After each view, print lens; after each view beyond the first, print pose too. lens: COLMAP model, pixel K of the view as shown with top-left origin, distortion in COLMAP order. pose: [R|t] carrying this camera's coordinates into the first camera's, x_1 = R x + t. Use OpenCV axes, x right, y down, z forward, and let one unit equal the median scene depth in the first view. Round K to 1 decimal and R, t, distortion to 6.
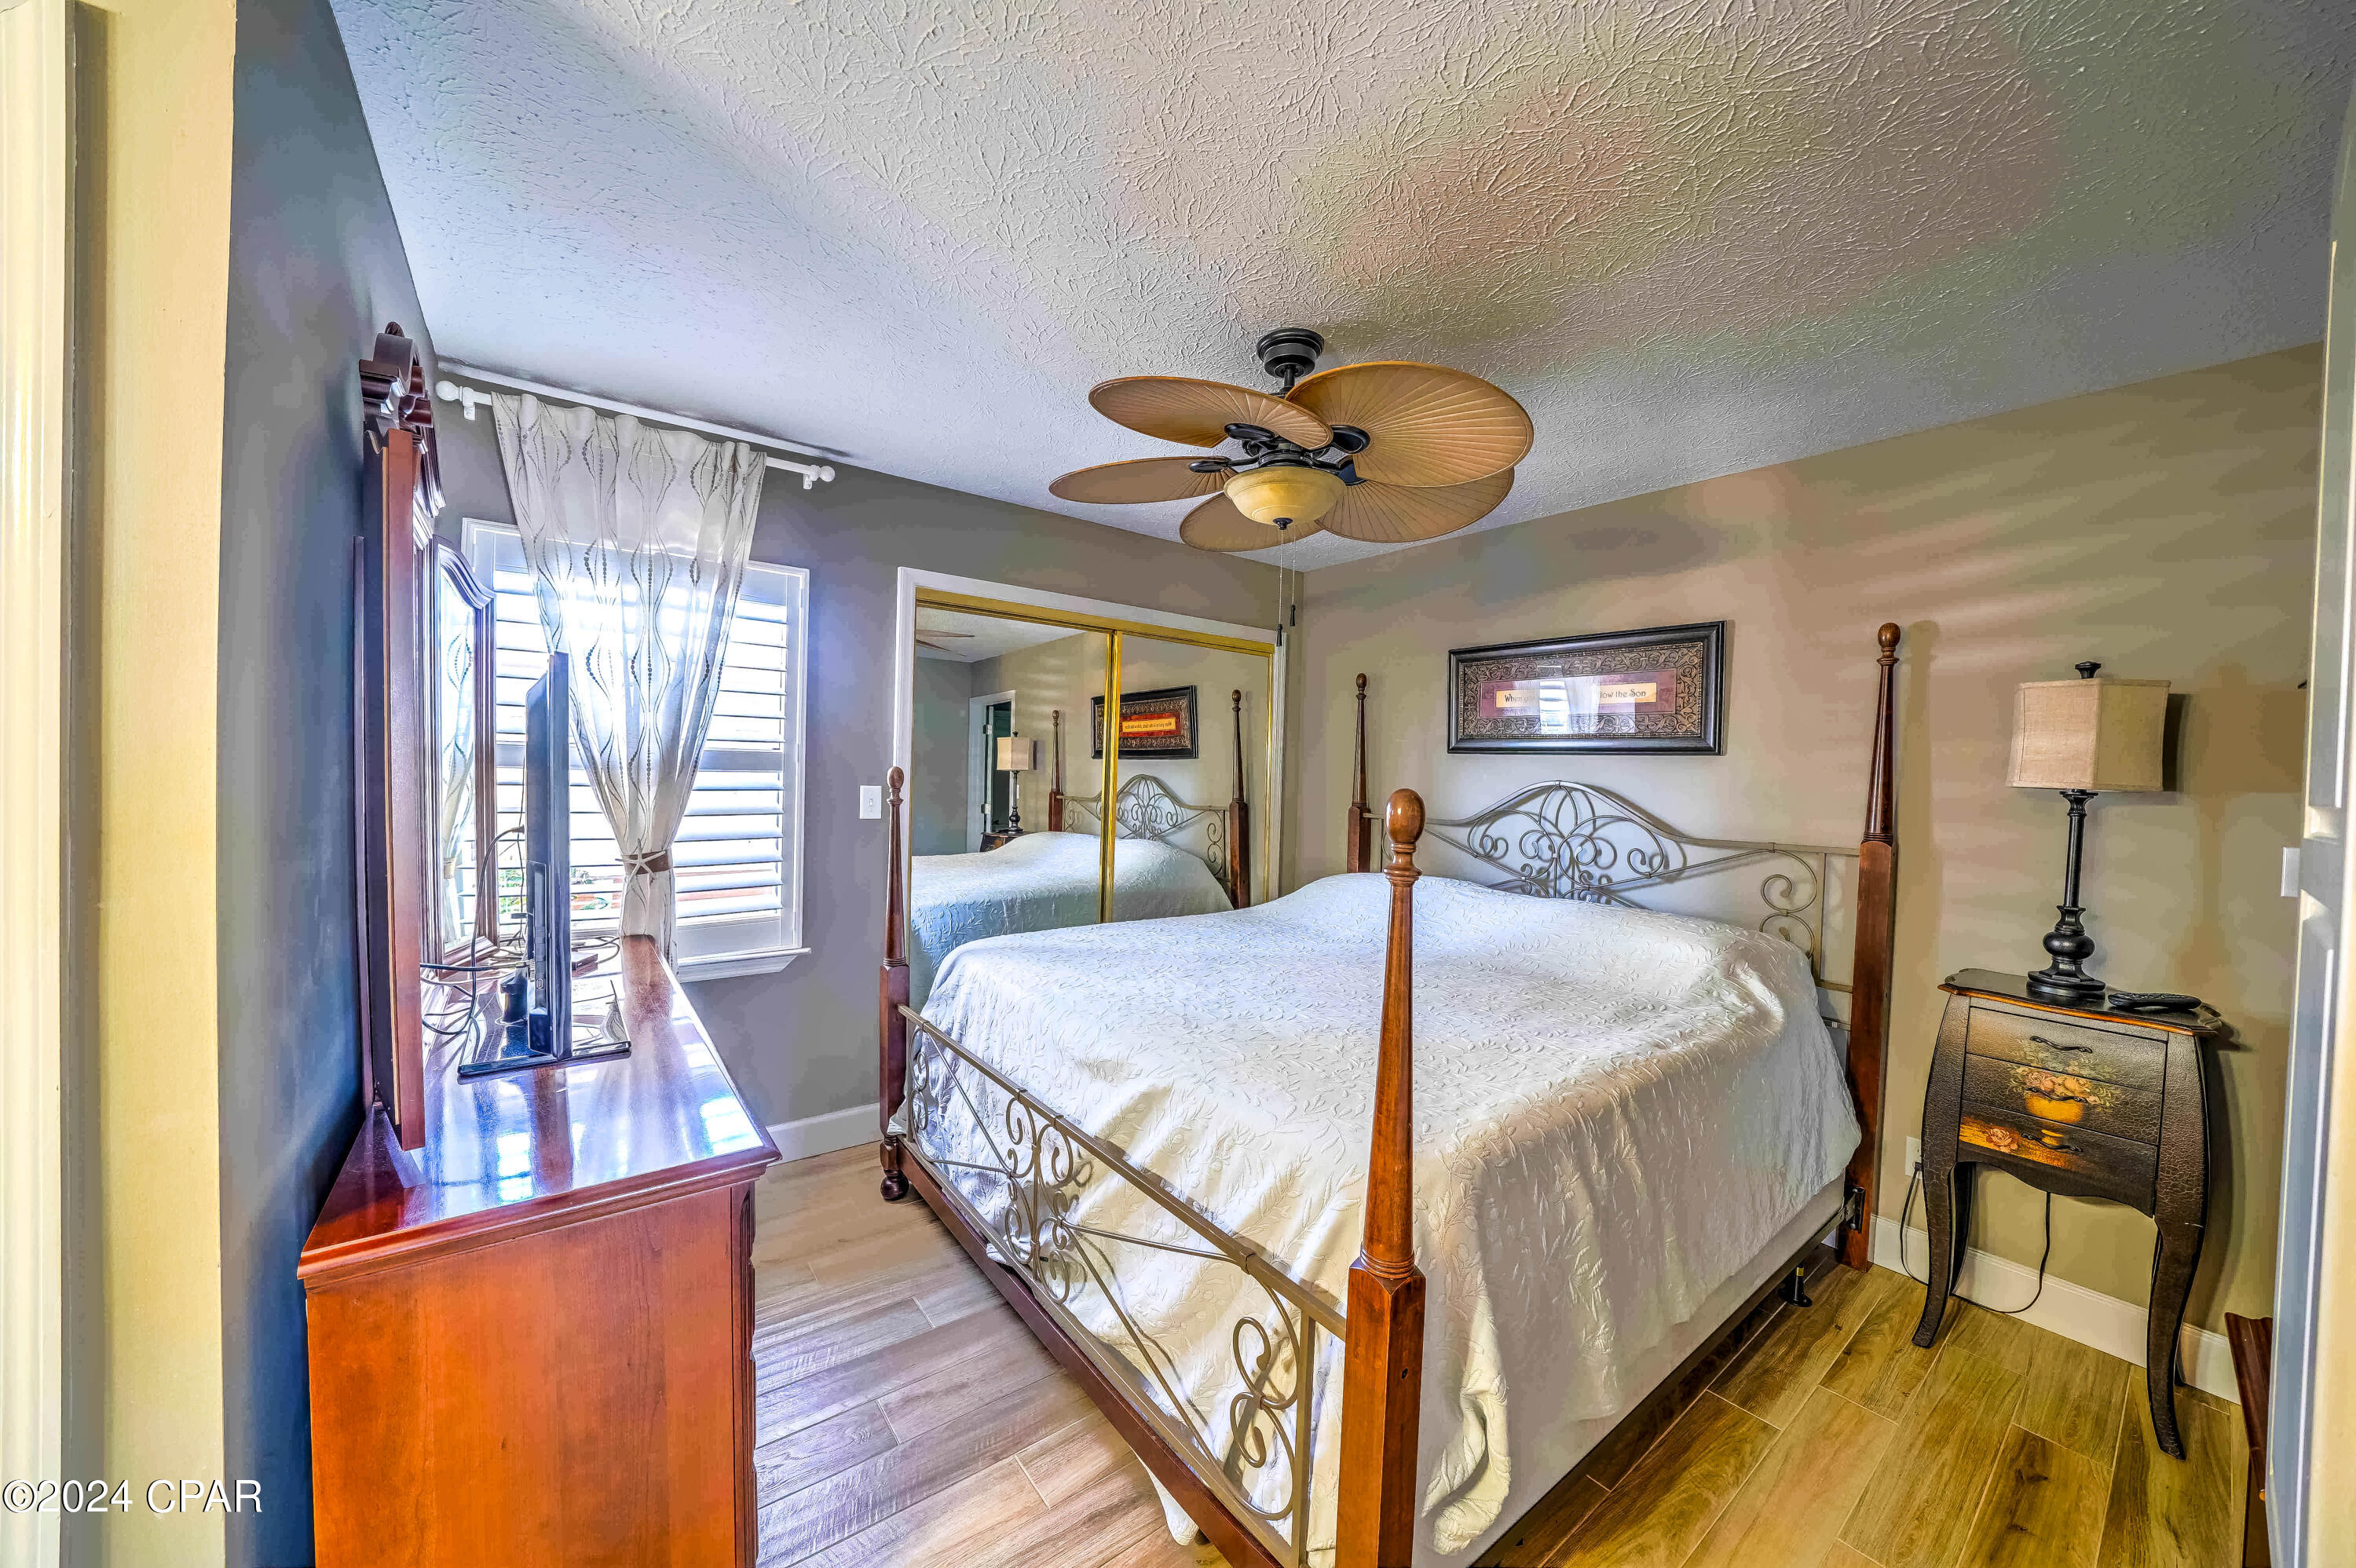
lens RADIAL K [[819.6, 0, 1166.8], [0, 819.6, 782.2], [0, 0, 1]] dist [-0.027347, 0.002446]
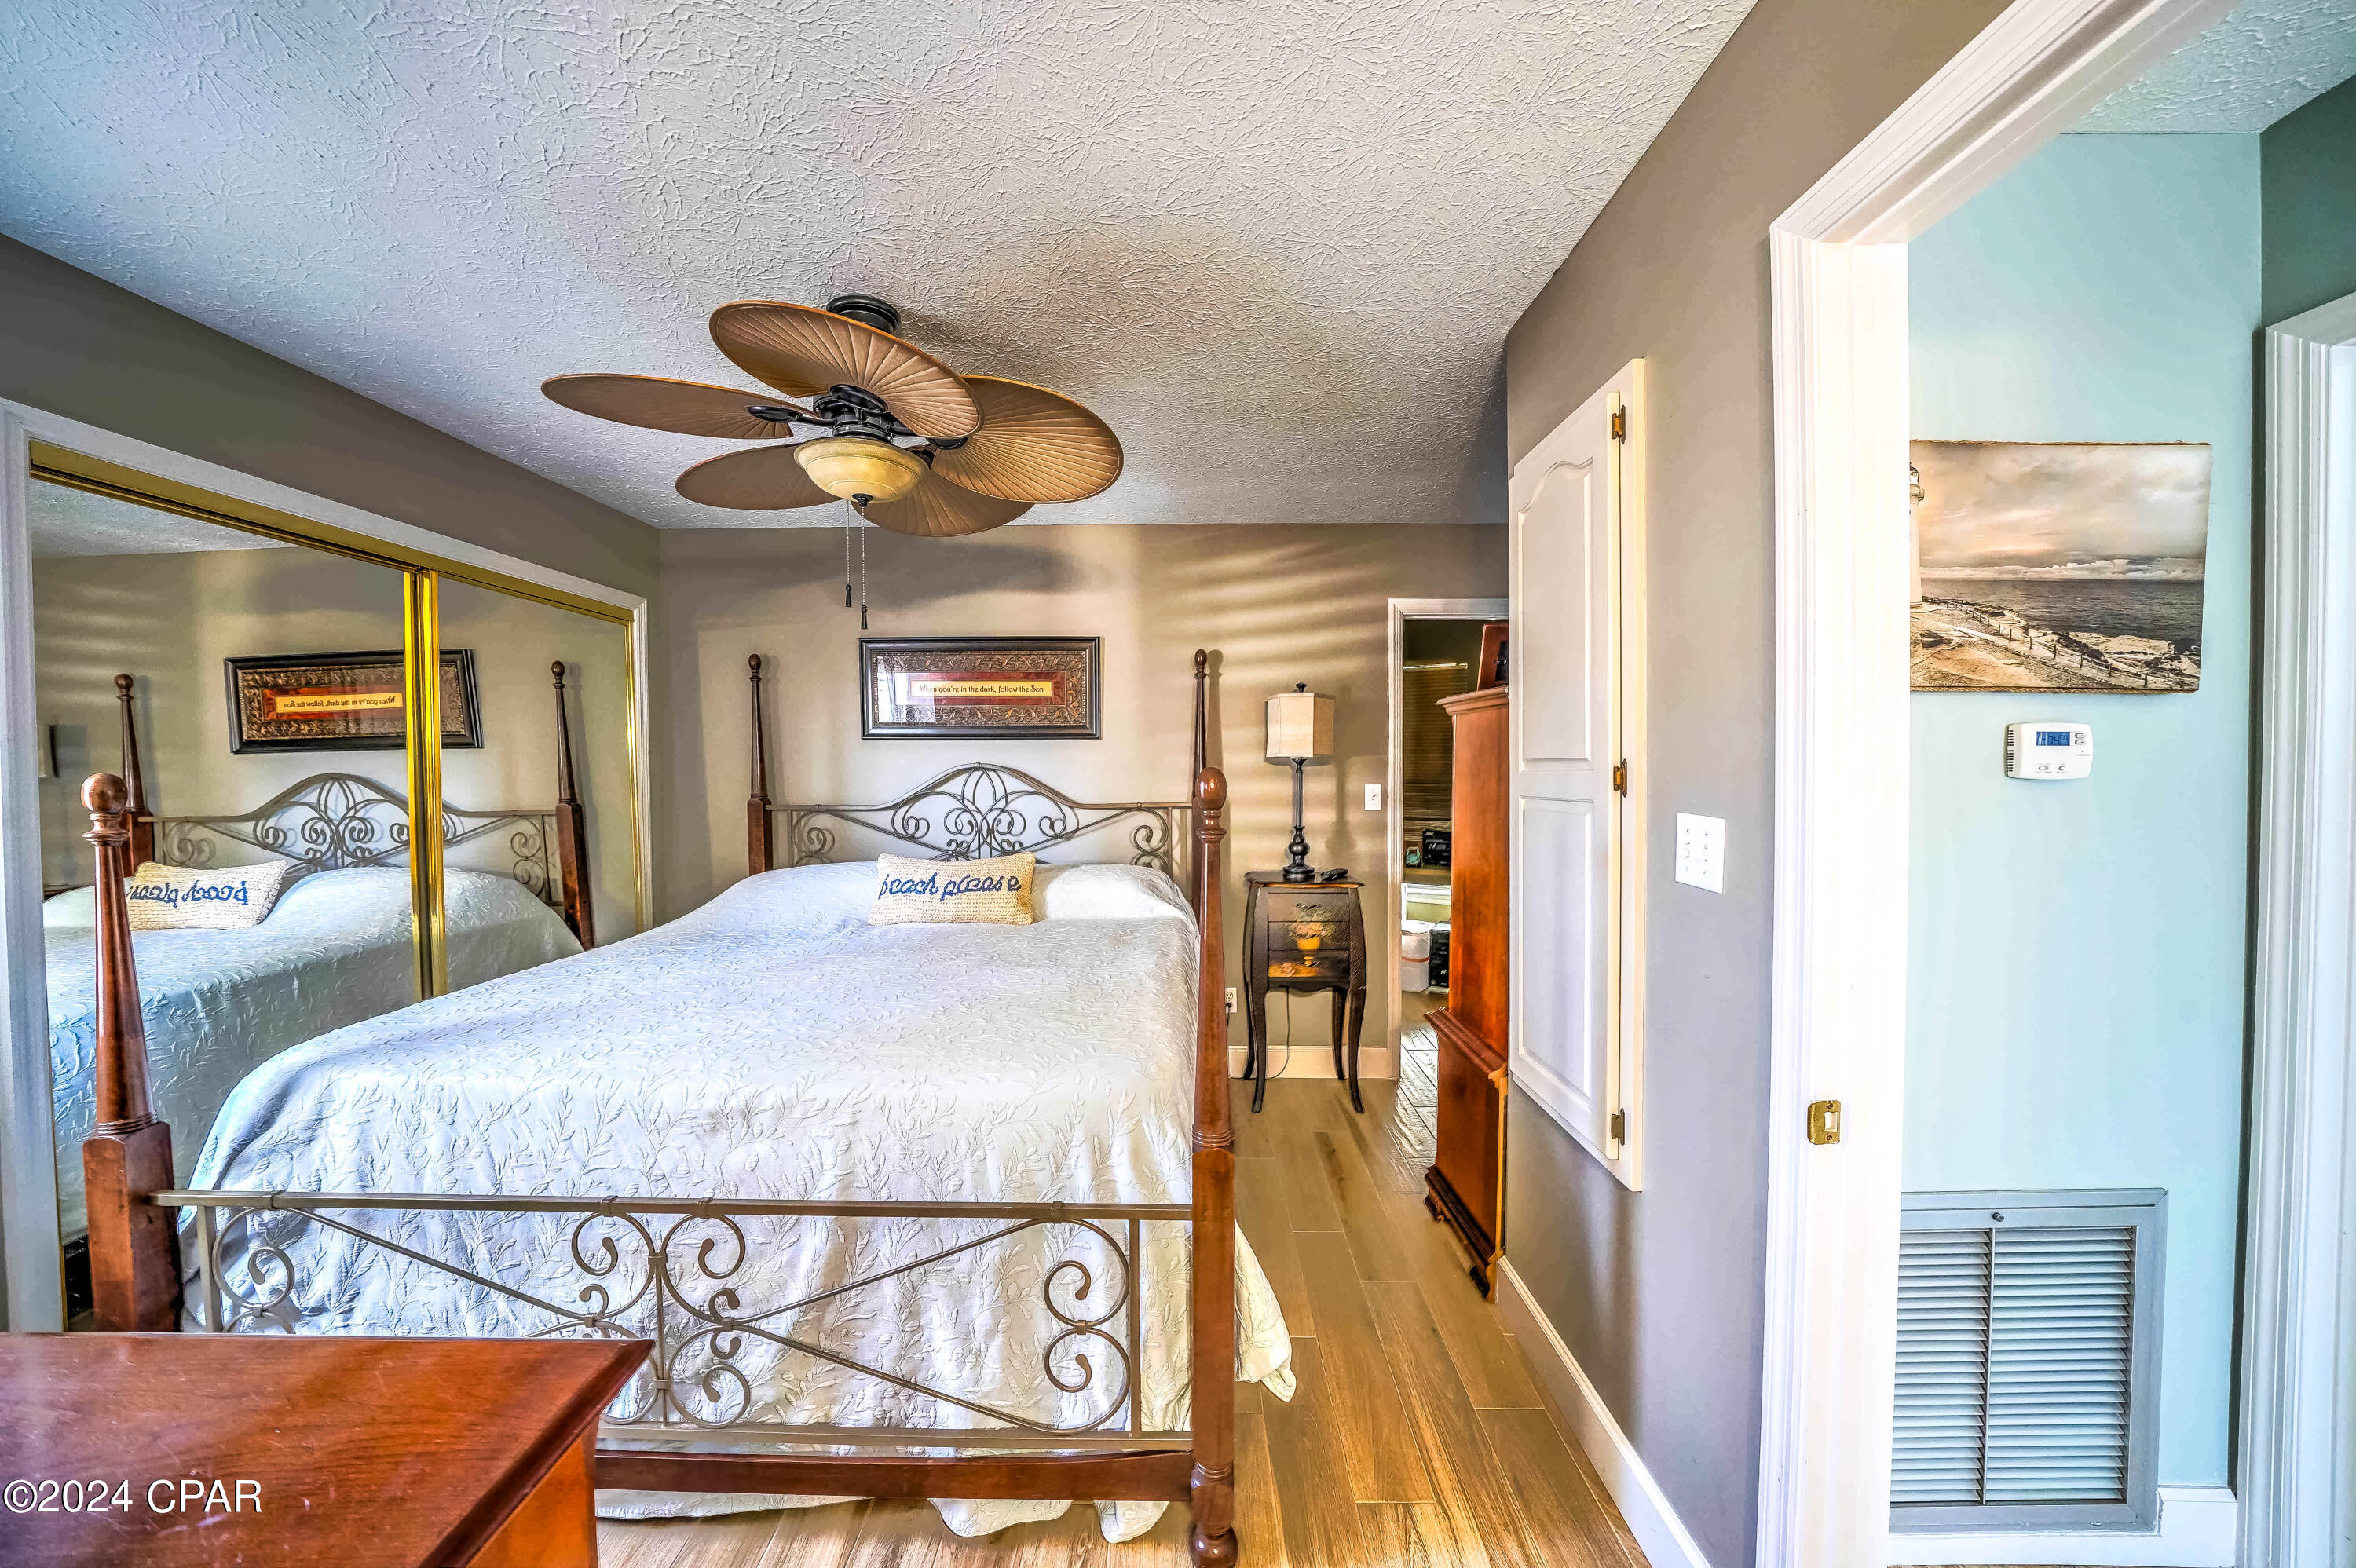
lens RADIAL K [[819.6, 0, 1166.8], [0, 819.6, 782.2], [0, 0, 1]] dist [-0.027347, 0.002446]
pose [[0.607843, -0.048969, 0.792546, -0.354324], [0.034669, 0.998782, 0.035122, -0.007989], [-0.793300, 0.006128, 0.608800, 0.124085]]
